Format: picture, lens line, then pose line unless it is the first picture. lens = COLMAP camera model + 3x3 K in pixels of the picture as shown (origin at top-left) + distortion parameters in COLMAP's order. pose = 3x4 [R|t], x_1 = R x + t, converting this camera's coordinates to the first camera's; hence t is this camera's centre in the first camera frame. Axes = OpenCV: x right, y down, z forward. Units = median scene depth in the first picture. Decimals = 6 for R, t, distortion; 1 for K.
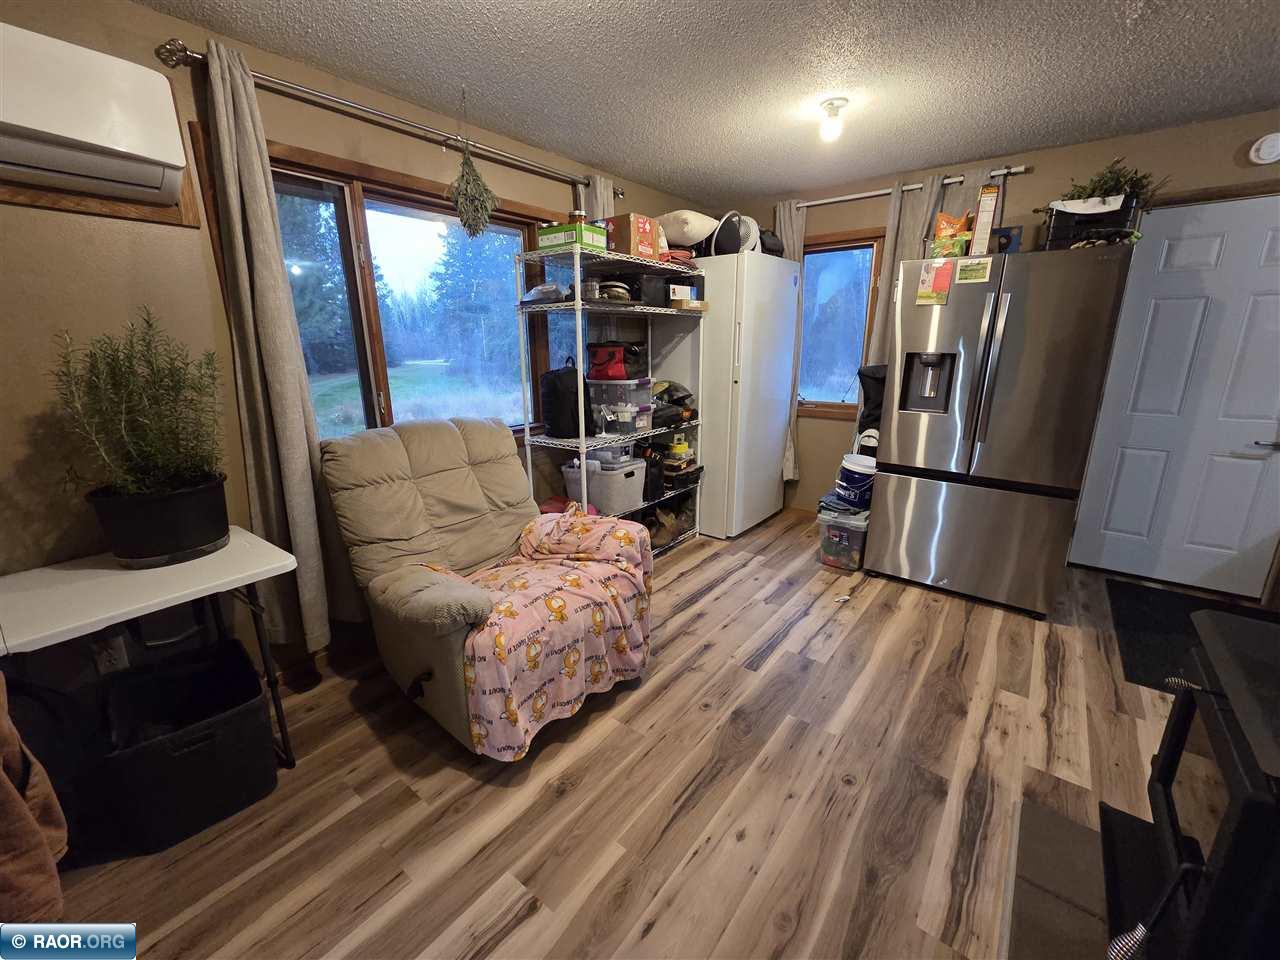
lens RADIAL K [[522.8, 0, 630.0], [0, 522.8, 475.9], [0, 0, 1]] dist [0.001664, -0.001323]
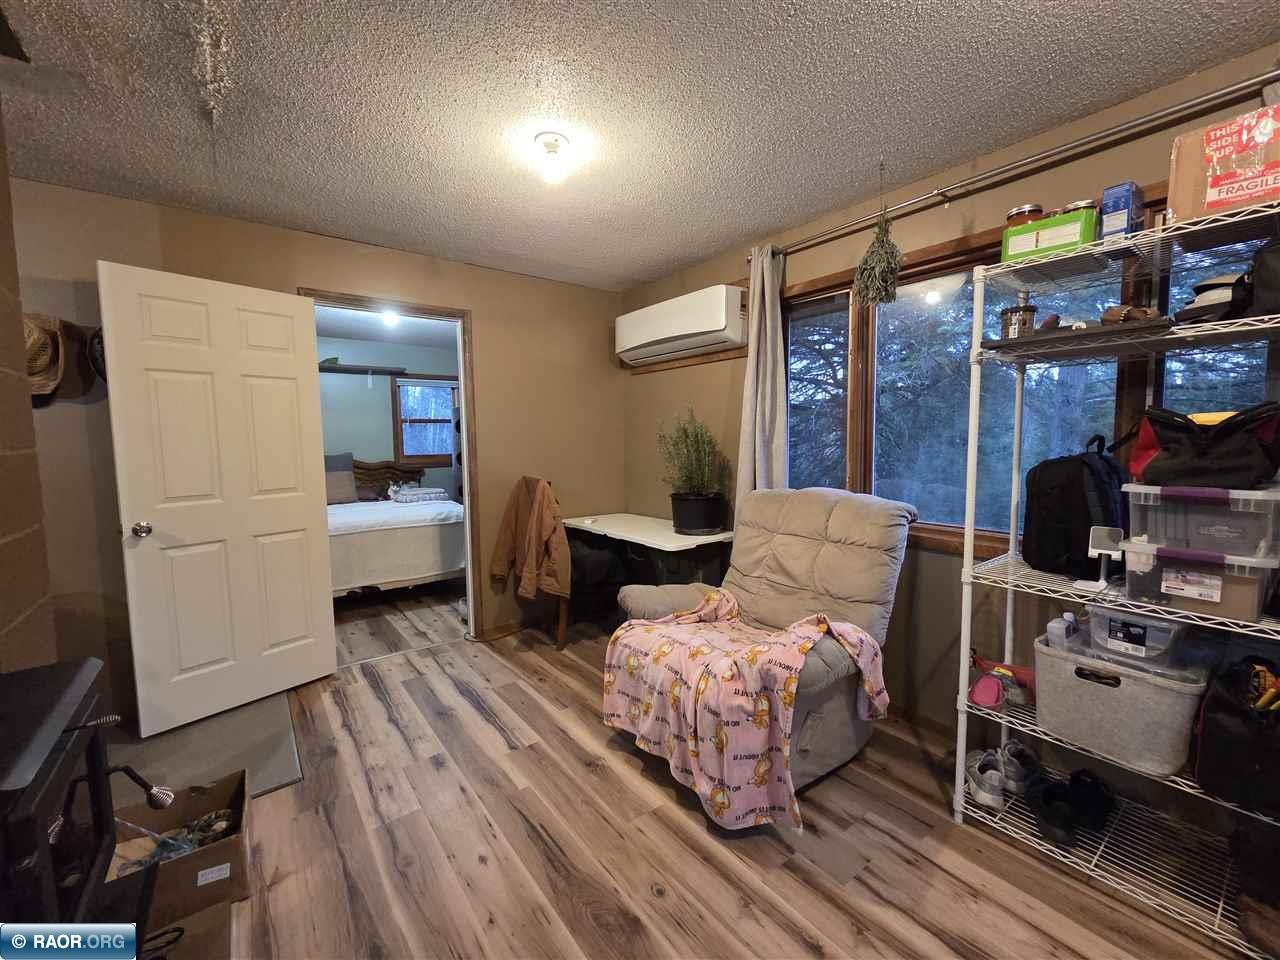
lens RADIAL K [[522.8, 0, 635.8], [0, 522.8, 477.9], [0, 0, 1]] dist [0.001664, -0.001323]
pose [[-0.248455, 0.088491, -0.964593, 0.773811], [-0.227811, 0.962548, 0.146982, -0.213428], [0.941474, 0.256263, -0.218991, 0.930110]]
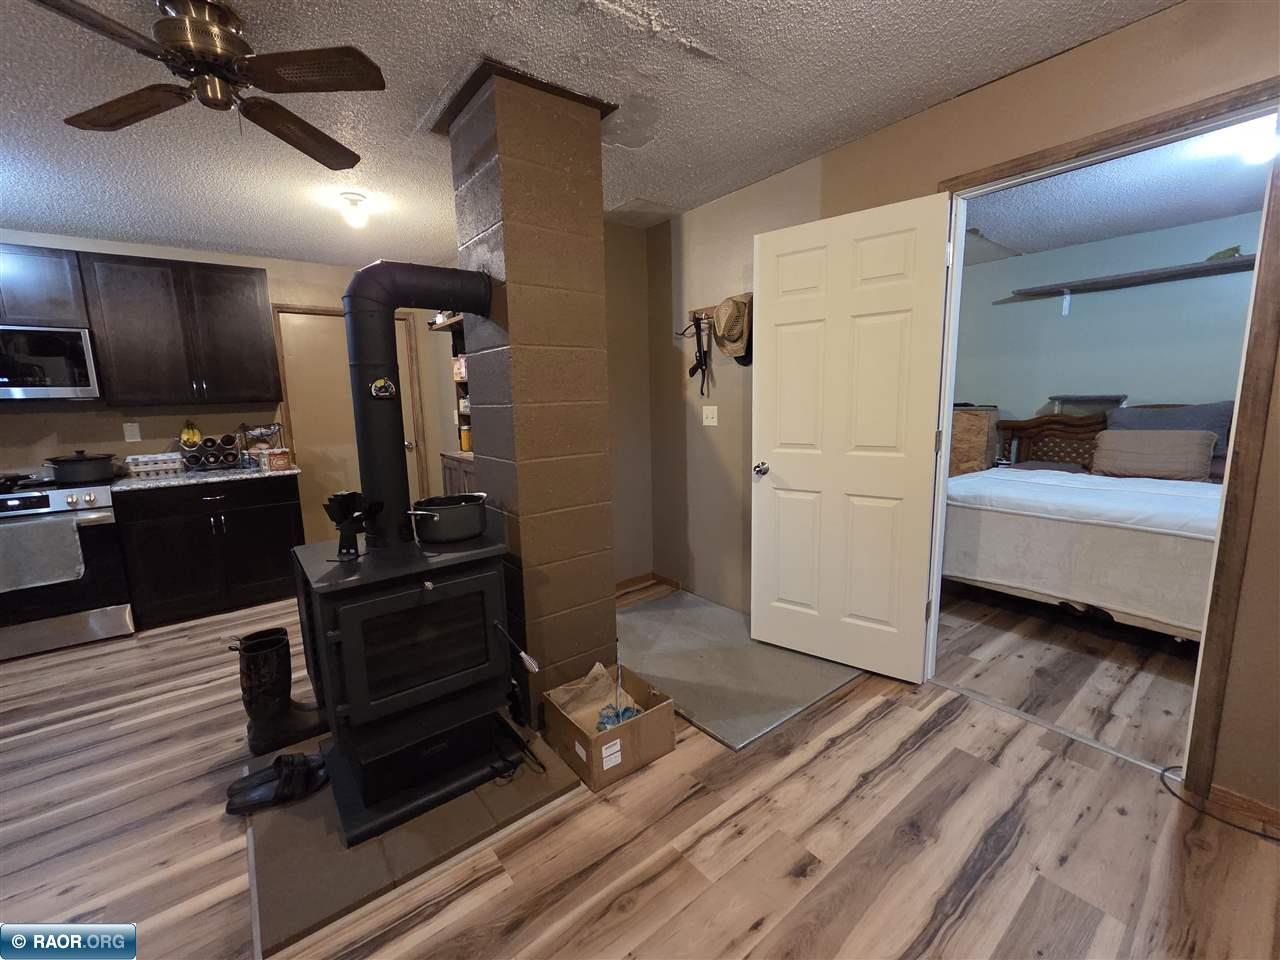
lens RADIAL K [[522.8, 0, 633.7], [0, 522.8, 476.7], [0, 0, 1]] dist [0.001664, -0.001323]
pose [[-0.969560, -0.002988, 0.244835, 0.012375], [0.094098, 0.918590, 0.383847, -0.211644], [-0.226050, 0.395201, -0.890347, 0.952156]]
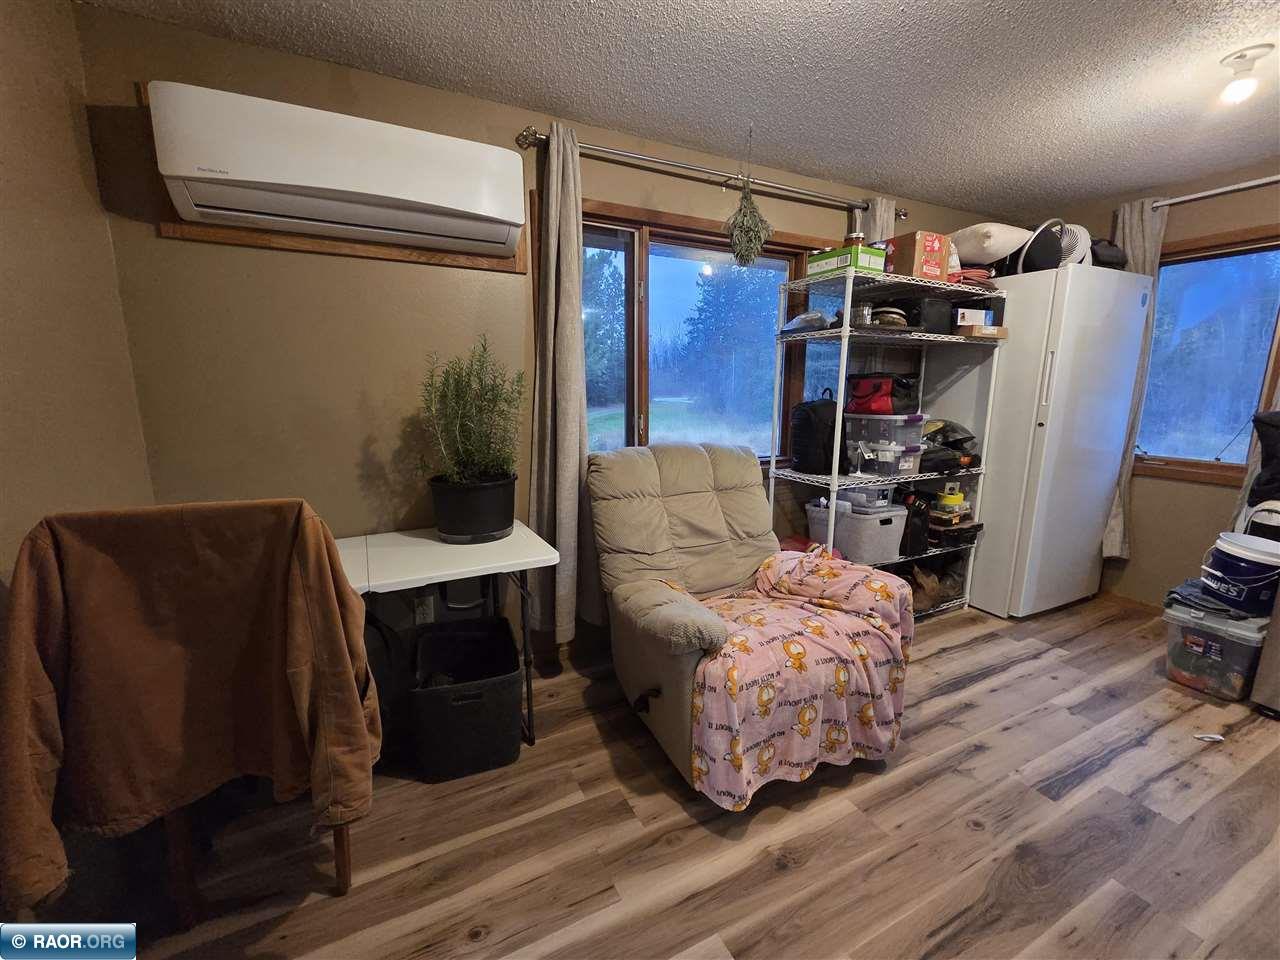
lens RADIAL K [[522.8, 0, 631.2], [0, 522.8, 476.1], [0, 0, 1]] dist [0.001664, -0.001323]
pose [[0.904602, 0.087984, -0.417078, -0.040002], [-0.119011, 0.991687, -0.048924, 0.021702], [0.409307, 0.093893, 0.907553, 0.028537]]
